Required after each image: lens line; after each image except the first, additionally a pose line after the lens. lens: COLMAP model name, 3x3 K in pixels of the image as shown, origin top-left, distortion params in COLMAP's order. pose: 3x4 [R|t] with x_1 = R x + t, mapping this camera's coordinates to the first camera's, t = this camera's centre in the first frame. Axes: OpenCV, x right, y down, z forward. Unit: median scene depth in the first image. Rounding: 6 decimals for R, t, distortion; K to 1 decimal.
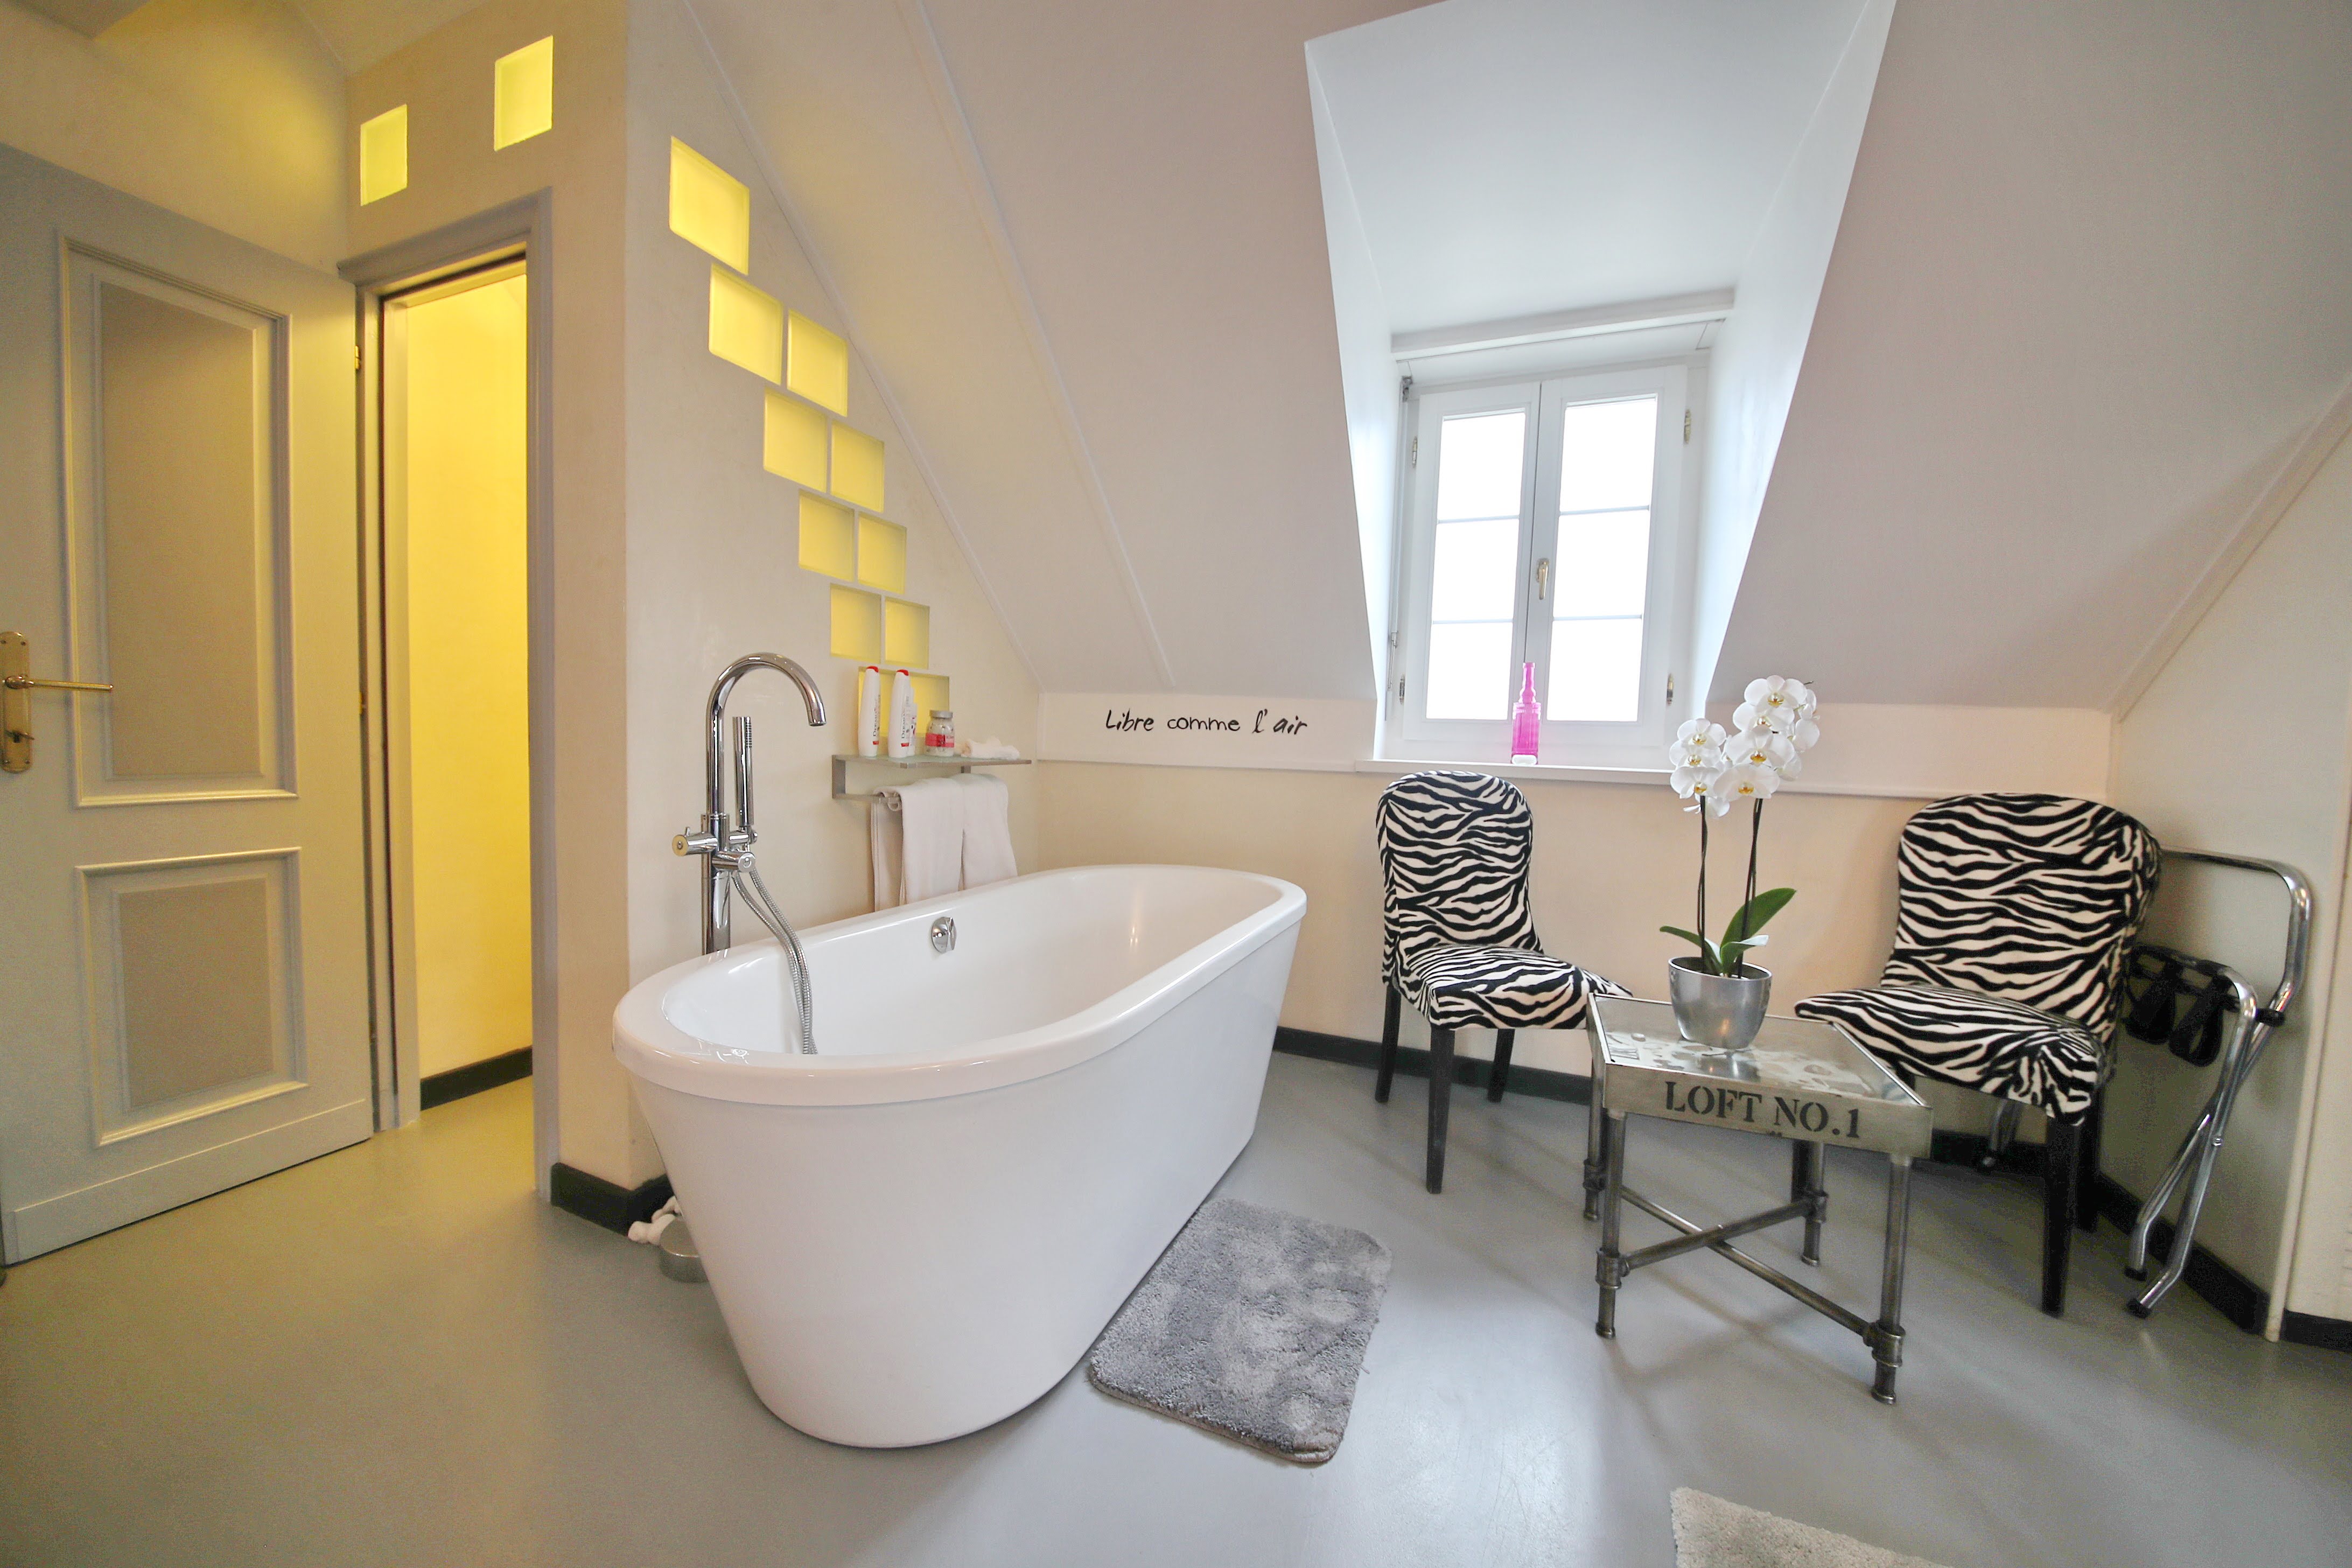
lens RADIAL K [[847.0, 0, 1177.2], [0, 847.0, 789.3], [0, 0, 1]] dist [0.015016, -0.016454]
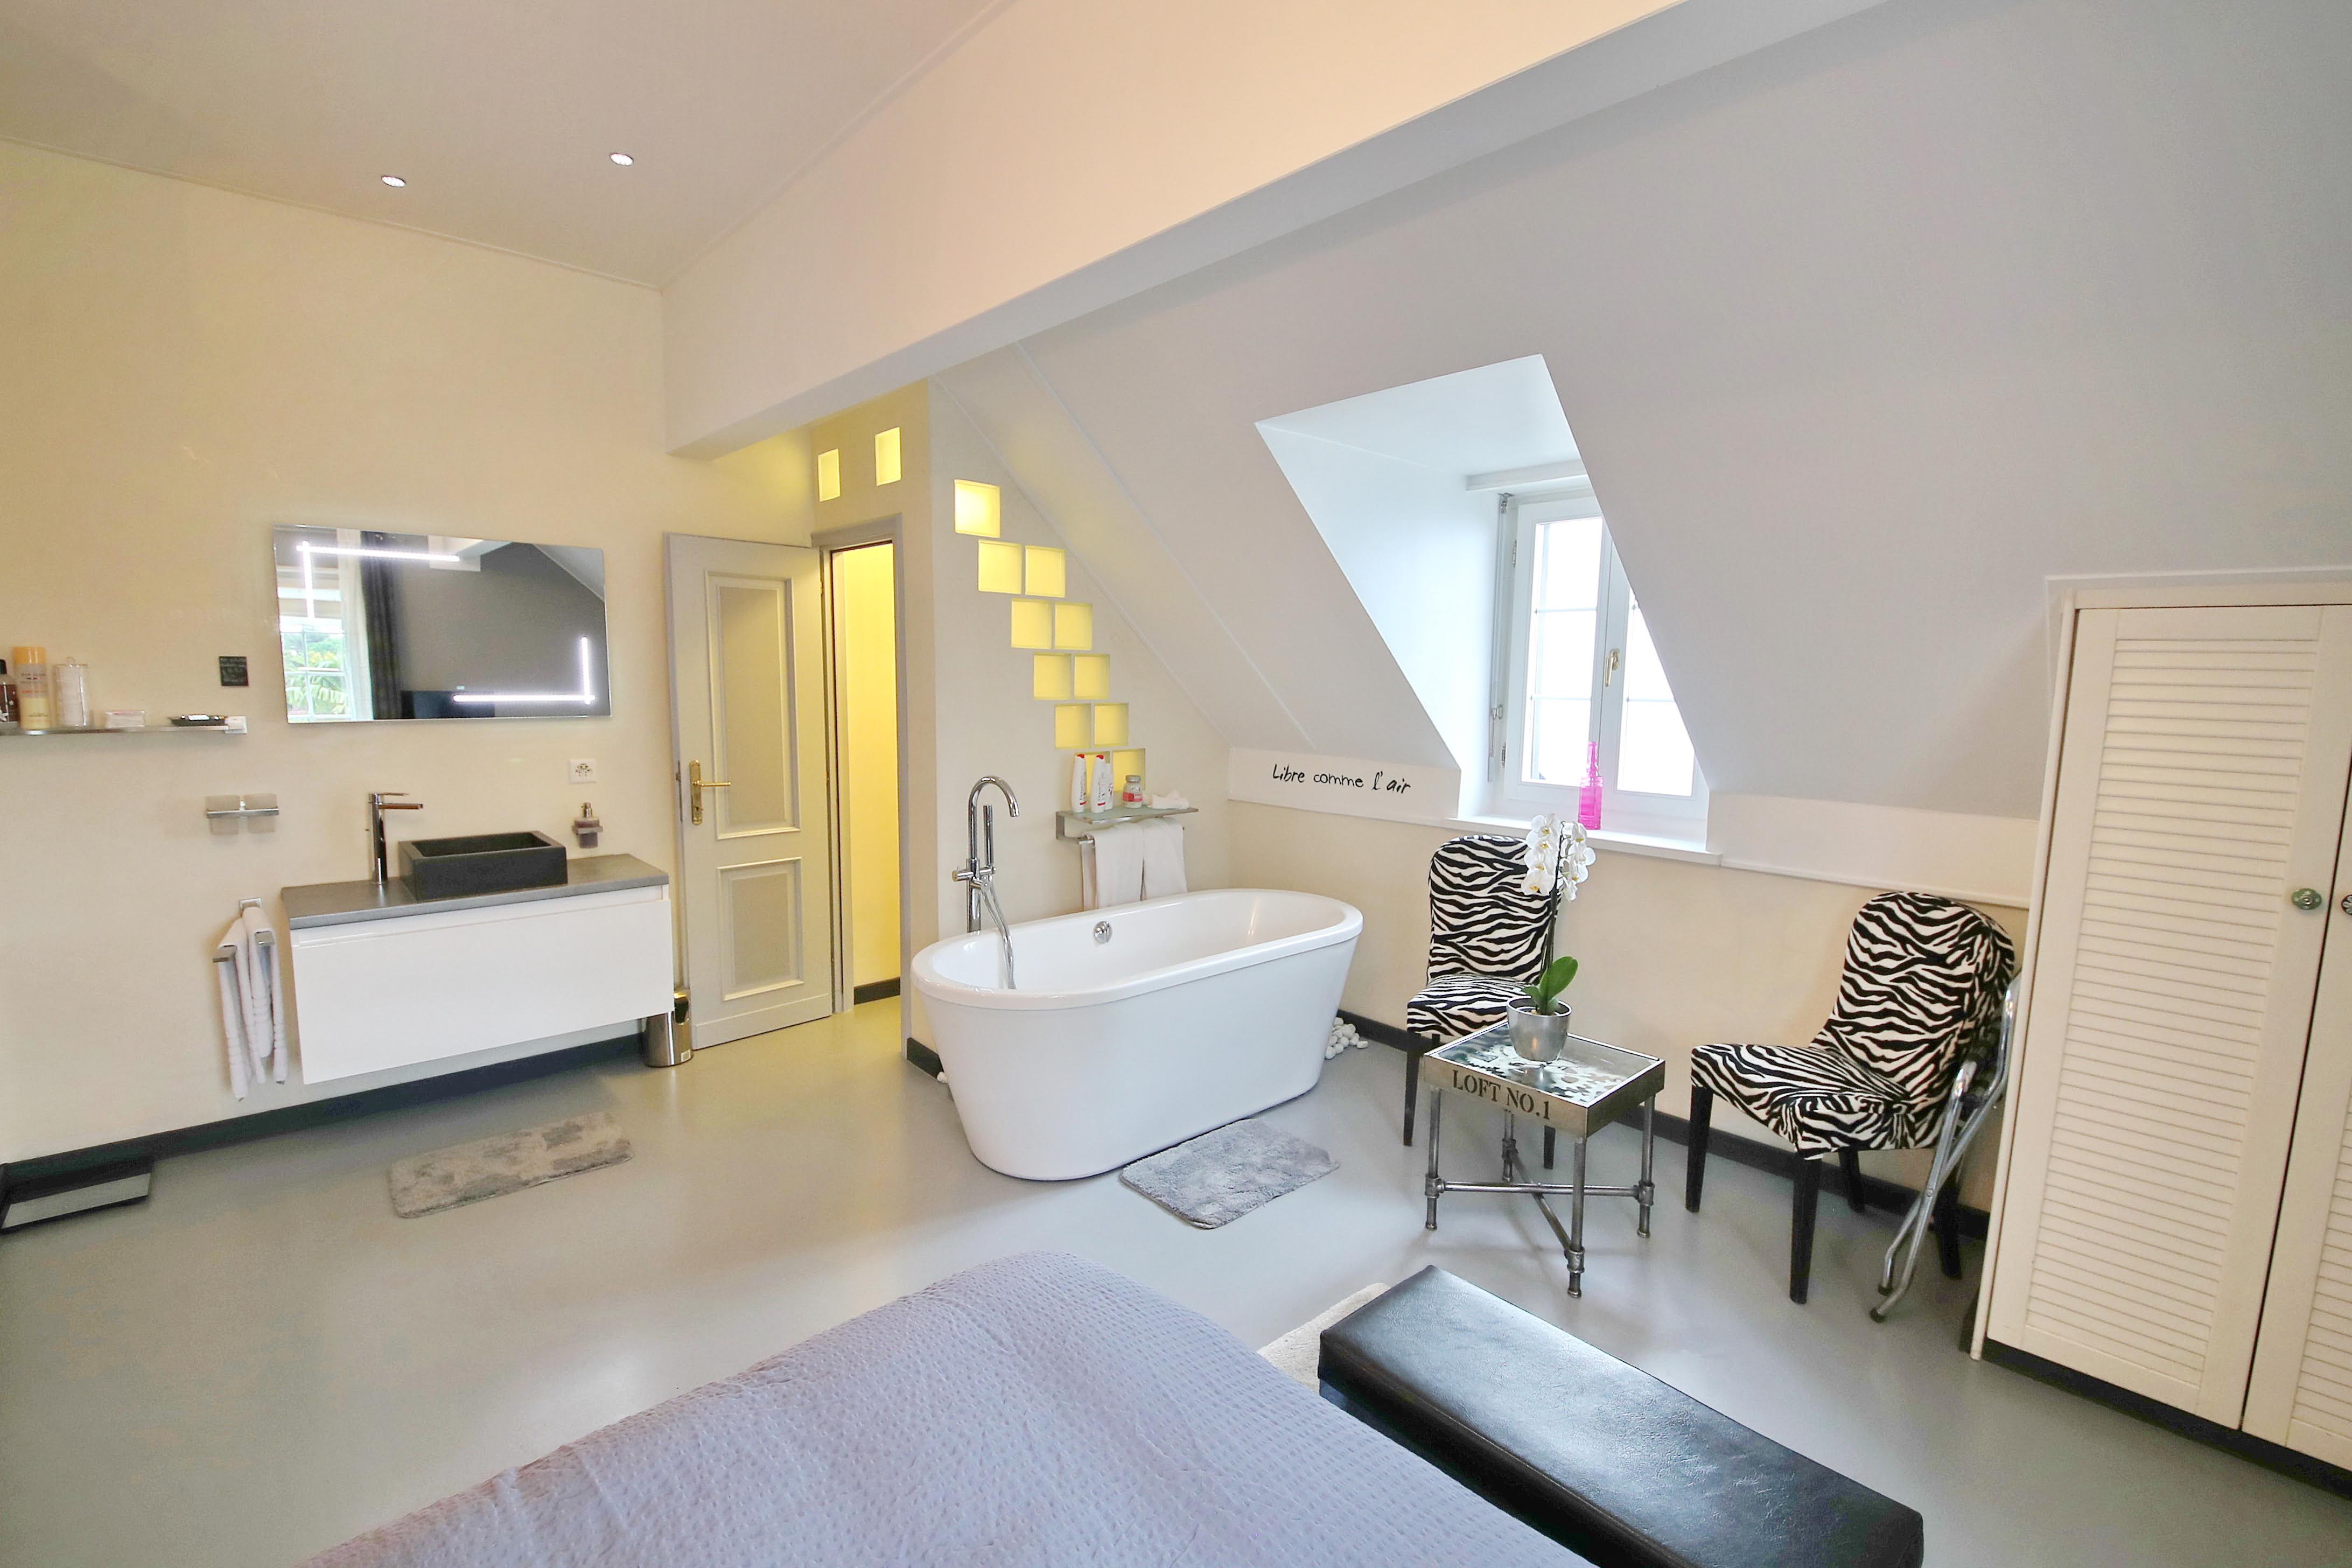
lens RADIAL K [[1011.1, 0, 1180.9], [0, 1011.1, 789.2], [0, 0, 1]] dist [0.025219, -0.027712]
pose [[0.905641, 0.030972, -0.422912, 0.643869], [-0.011565, 0.998762, 0.048379, -0.189235], [0.423887, -0.038923, 0.904878, -0.645793]]
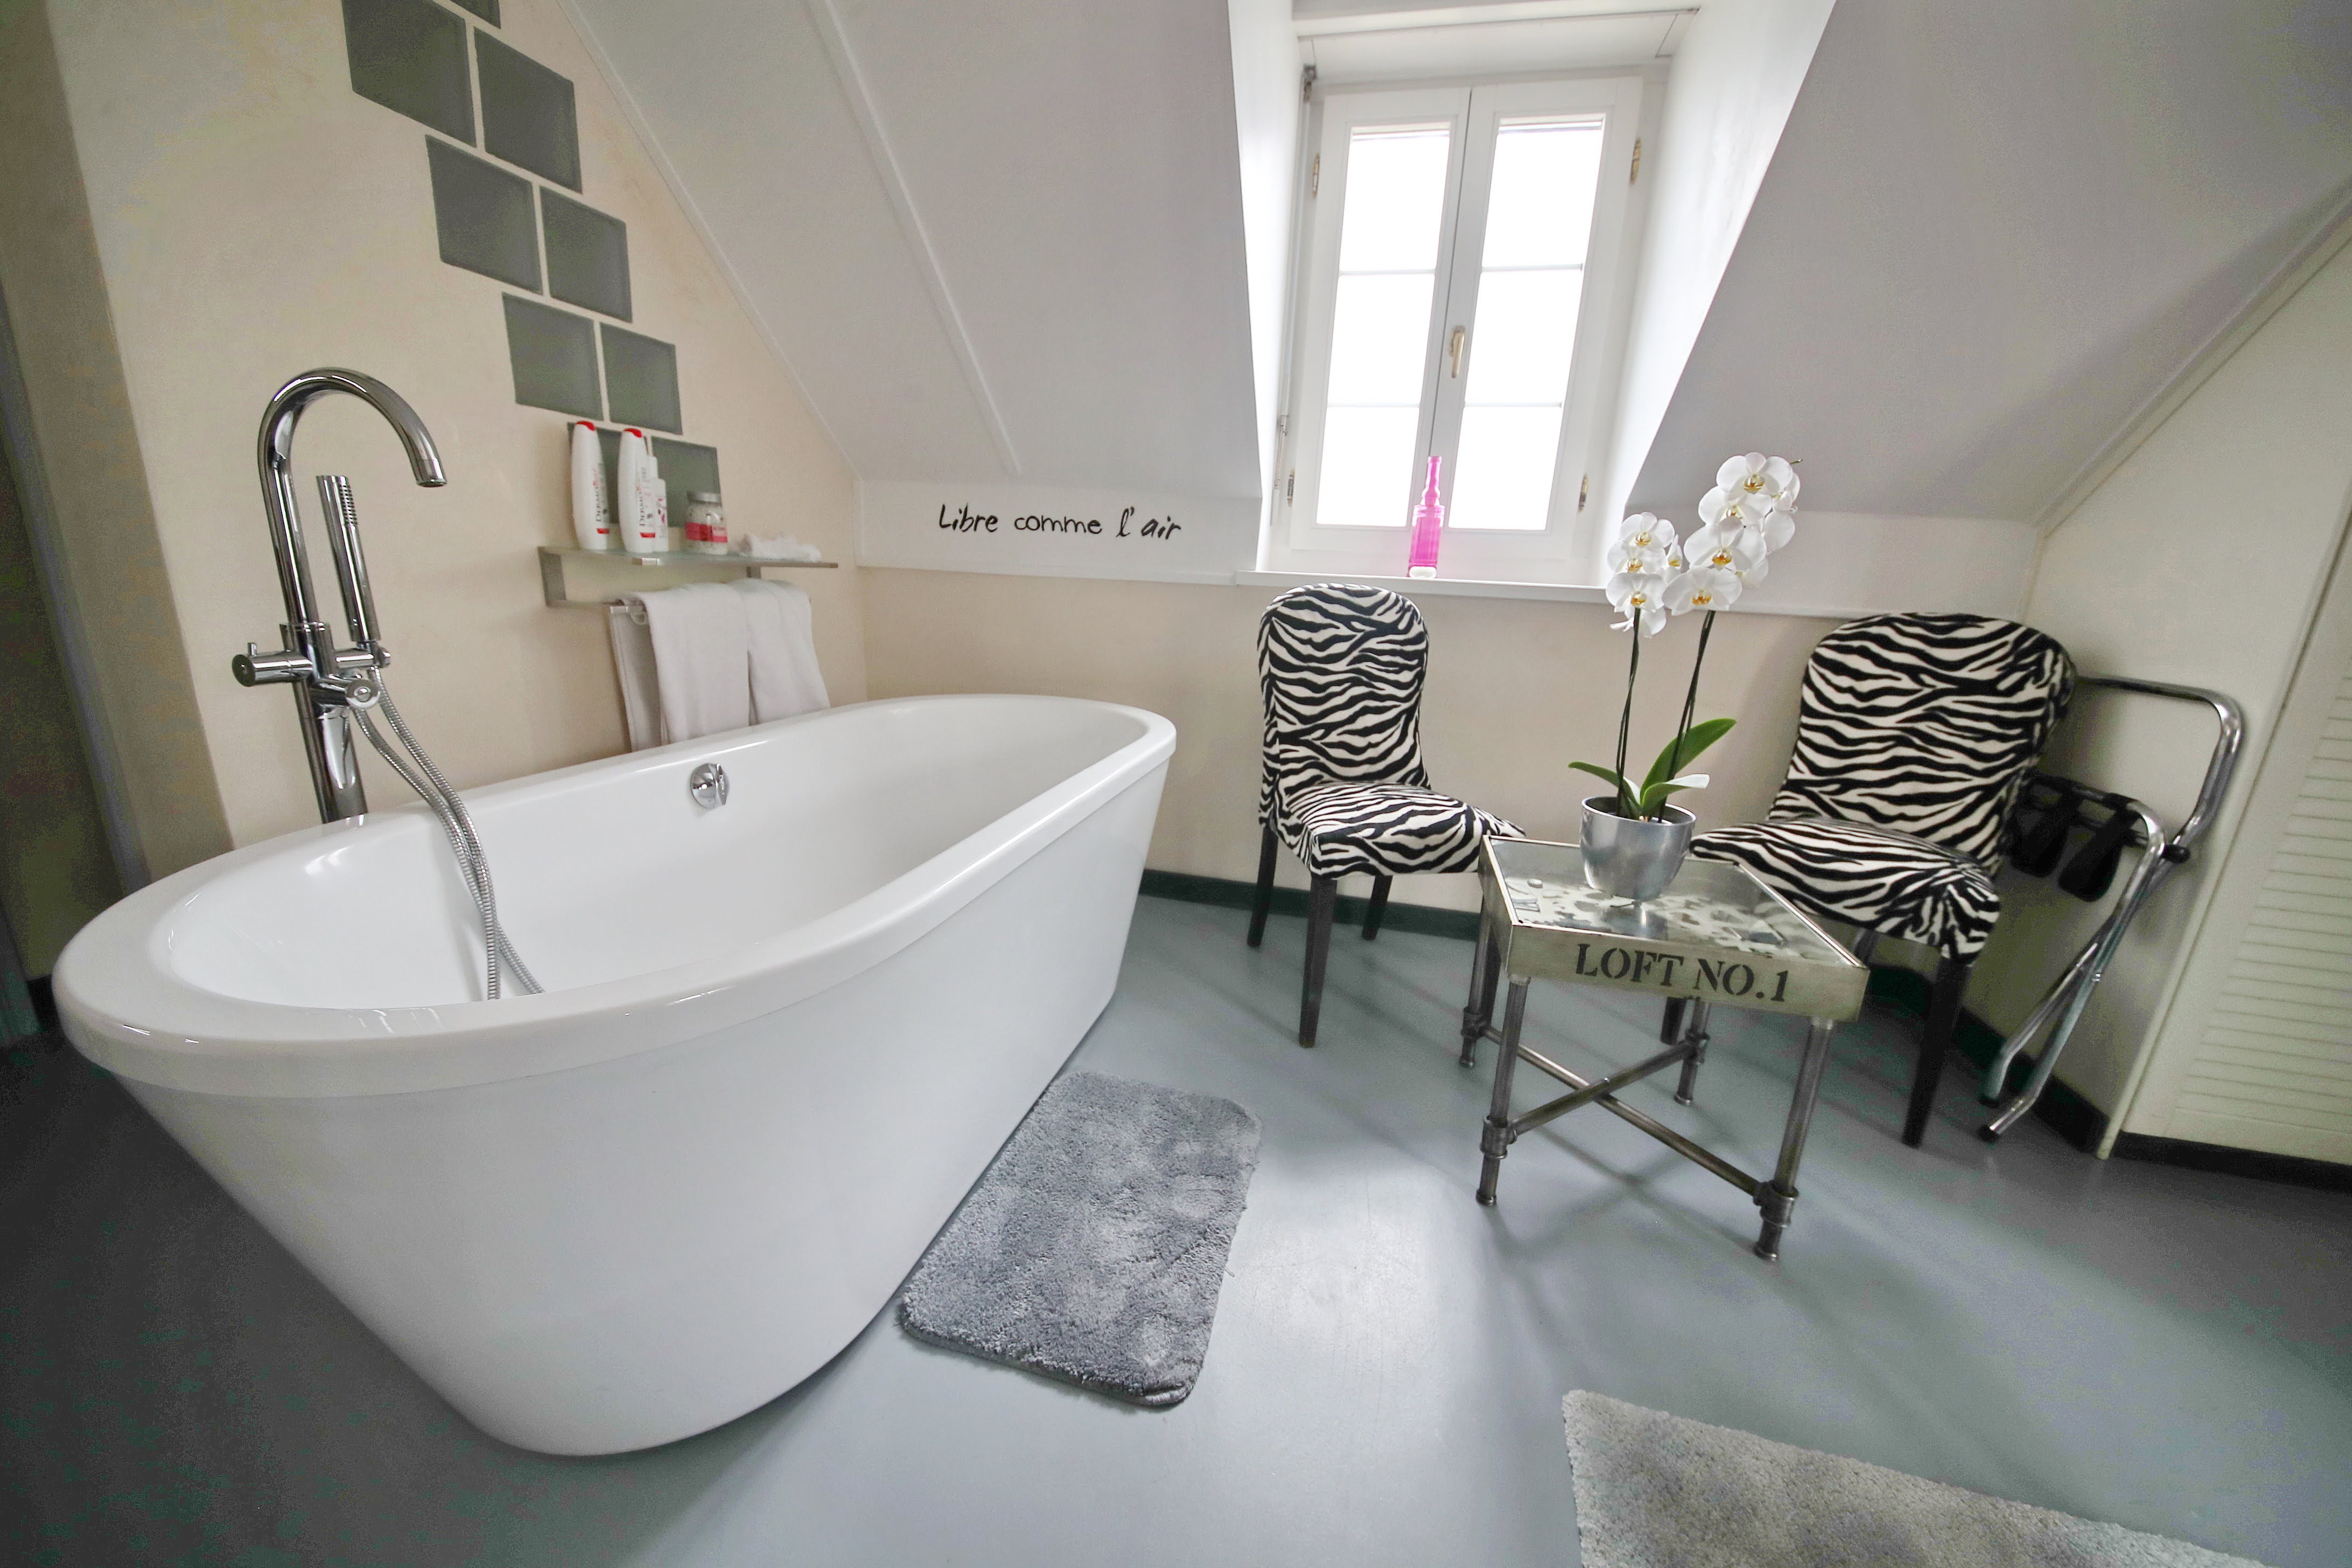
lens RADIAL K [[833.5, 0, 1178.6], [0, 833.5, 788.1], [0, 0, 1]] dist [0.030824, -0.026943]
pose [[0.990095, -0.019685, 0.139010, 0.041070], [-0.008730, 0.979574, 0.200895, 0.014943], [-0.140125, -0.200119, 0.969700, 0.188208]]
